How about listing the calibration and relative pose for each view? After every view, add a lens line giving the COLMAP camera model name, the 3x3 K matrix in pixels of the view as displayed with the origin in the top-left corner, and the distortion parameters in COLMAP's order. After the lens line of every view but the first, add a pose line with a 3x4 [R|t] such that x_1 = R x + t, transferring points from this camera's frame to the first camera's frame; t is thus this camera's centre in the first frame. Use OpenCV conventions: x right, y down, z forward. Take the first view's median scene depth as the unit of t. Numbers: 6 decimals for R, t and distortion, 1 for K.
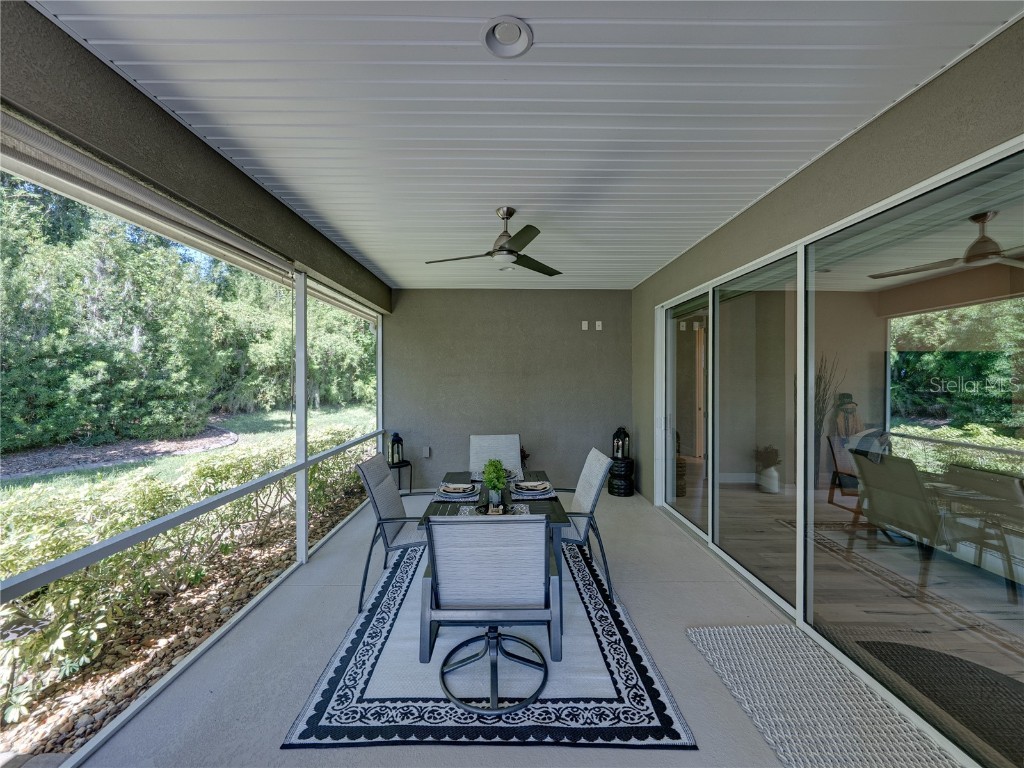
lens RADIAL K [[403.4, 0, 508.7], [0, 403.4, 377.3], [0, 0, 1]] dist [-0.003365, -0.000161]
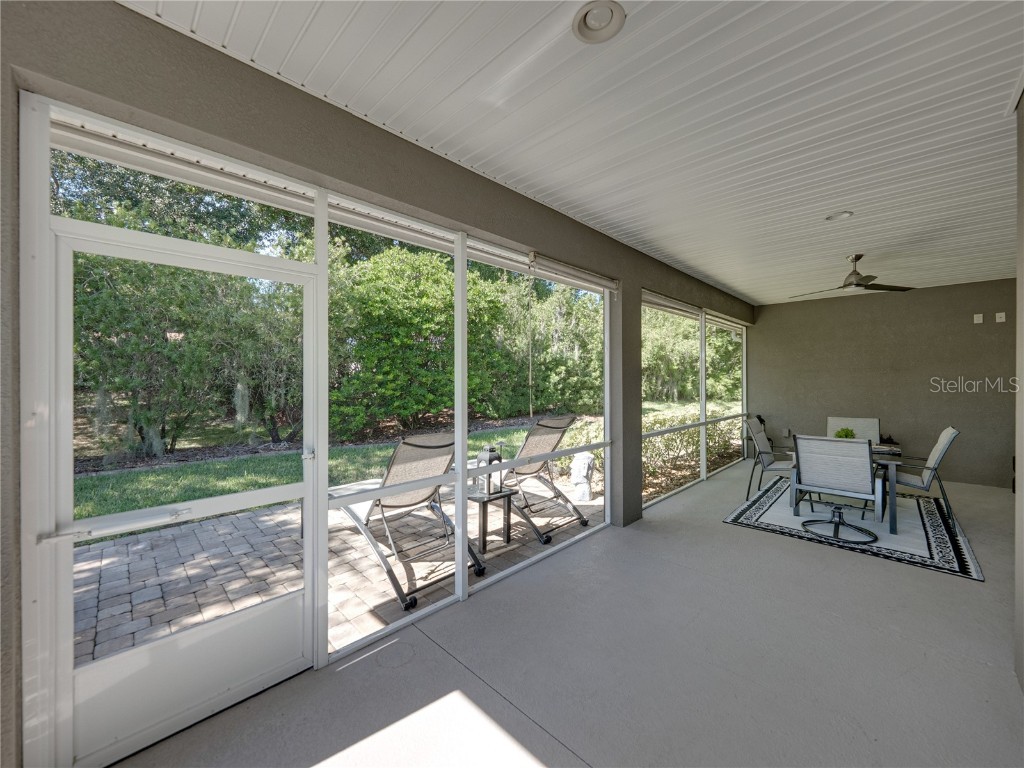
lens RADIAL K [[403.4, 0, 508.7], [0, 403.4, 377.3], [0, 0, 1]] dist [-0.003365, -0.000161]
pose [[0.705050, -0.002429, -0.709154, 0.065556], [0.001132, 0.999997, -0.002299, 0.012554], [0.709157, 0.000818, 0.705050, -0.424628]]
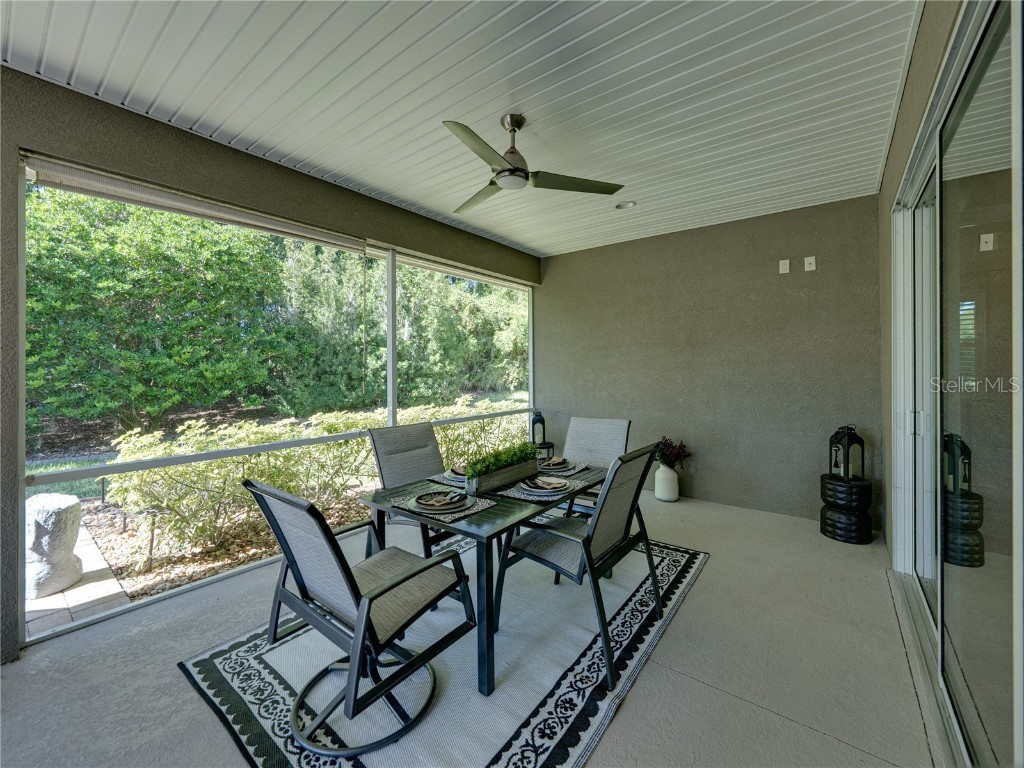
lens RADIAL K [[418.0, 0, 520.0], [0, 418.0, 365.5], [0, 0, 1]] dist [-0.002111, -0.000090]
pose [[0.789236, -0.004173, -0.614076, 0.228439], [0.004242, 0.999990, -0.001343, 0.026387], [0.614075, -0.001545, 0.789246, 0.172700]]
